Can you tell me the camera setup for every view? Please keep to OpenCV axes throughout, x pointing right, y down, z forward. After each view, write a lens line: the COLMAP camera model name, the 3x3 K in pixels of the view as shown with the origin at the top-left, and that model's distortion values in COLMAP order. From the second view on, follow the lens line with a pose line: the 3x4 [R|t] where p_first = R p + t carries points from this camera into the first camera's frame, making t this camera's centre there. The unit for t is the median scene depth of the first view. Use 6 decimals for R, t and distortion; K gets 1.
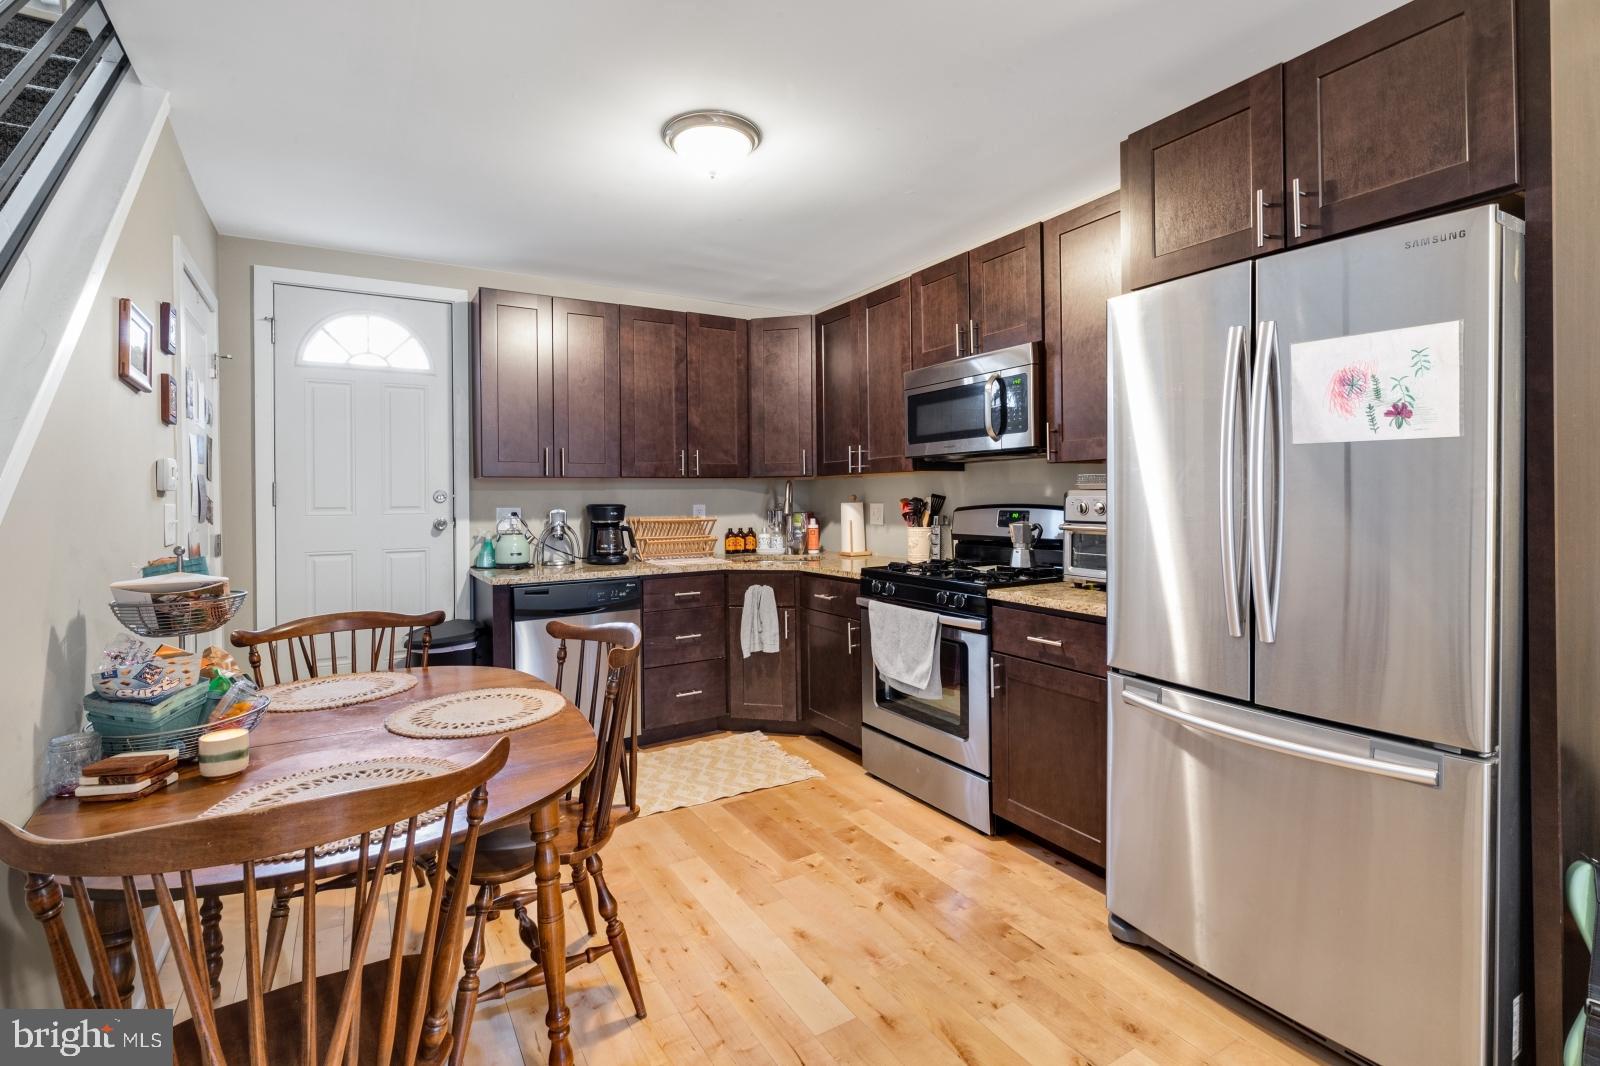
lens RADIAL K [[739.4, 0, 765.2], [0, 739.4, 496.9], [0, 0, 1]] dist [0.000615, 0.000119]
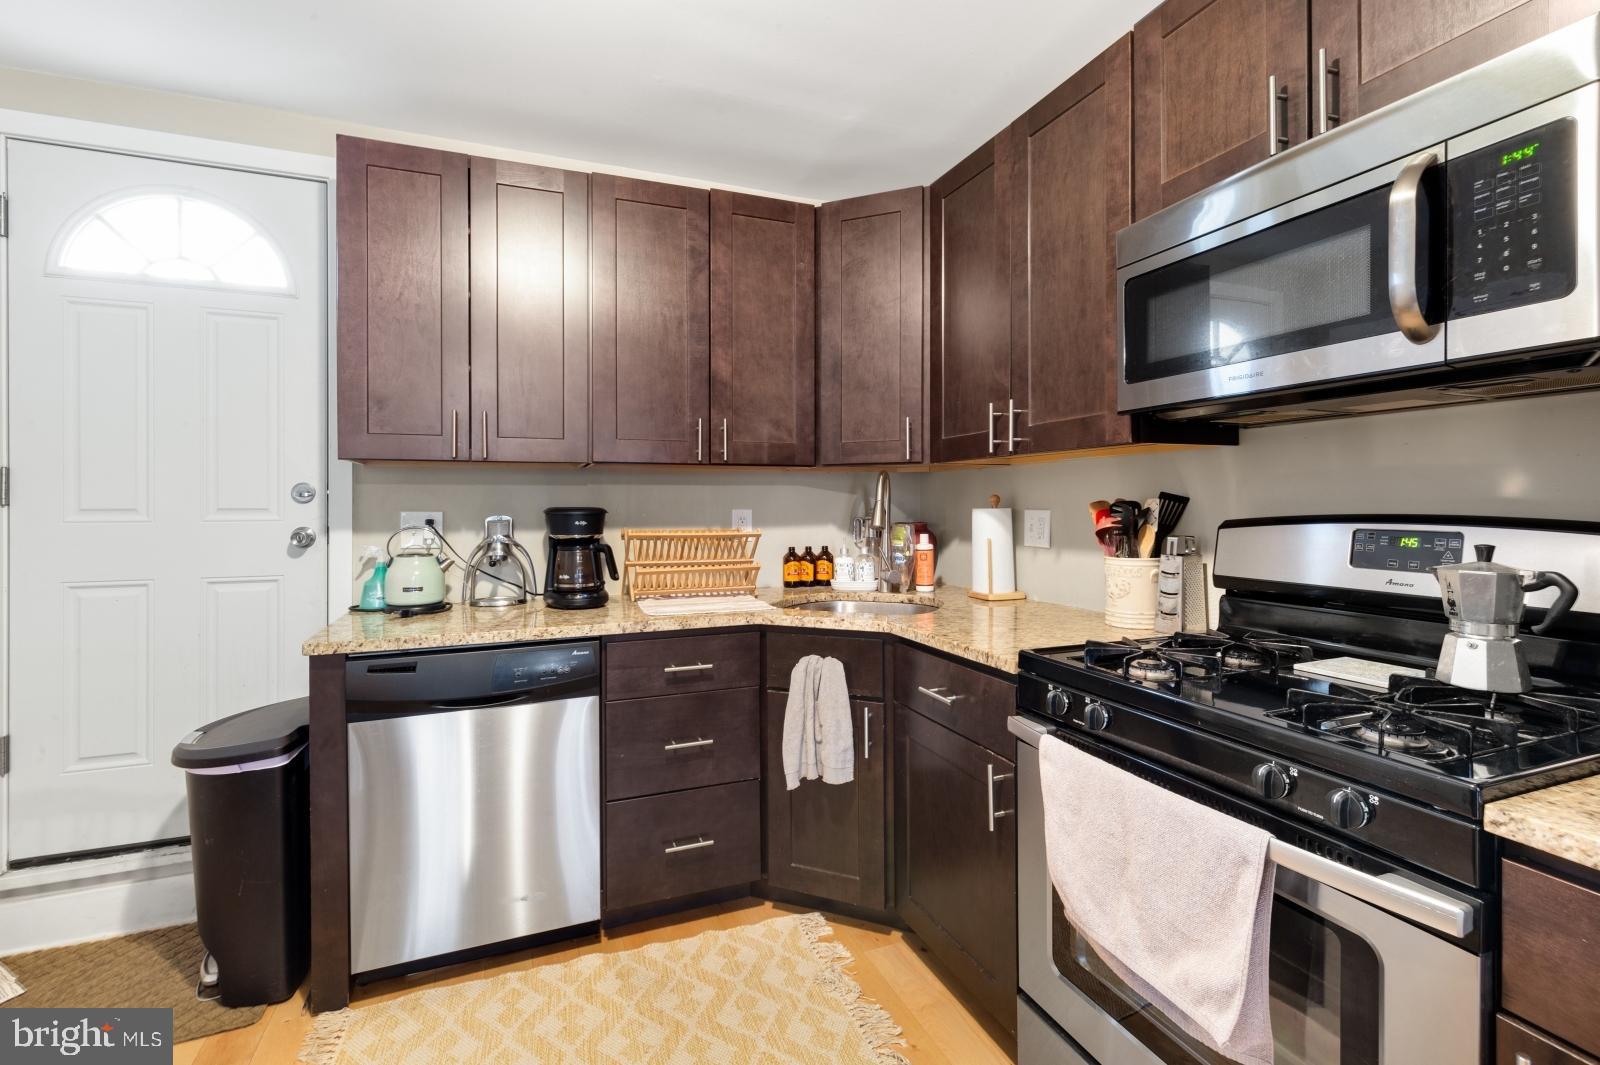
lens RADIAL K [[707.5, 0, 769.9], [0, 707.5, 510.1], [0, 0, 1]] dist [0.002331, 0.000138]
pose [[0.985302, 0.008812, -0.170595, 0.045257], [-0.006890, 0.999906, 0.011855, 0.004060], [0.170683, -0.010505, 0.985270, 0.474457]]
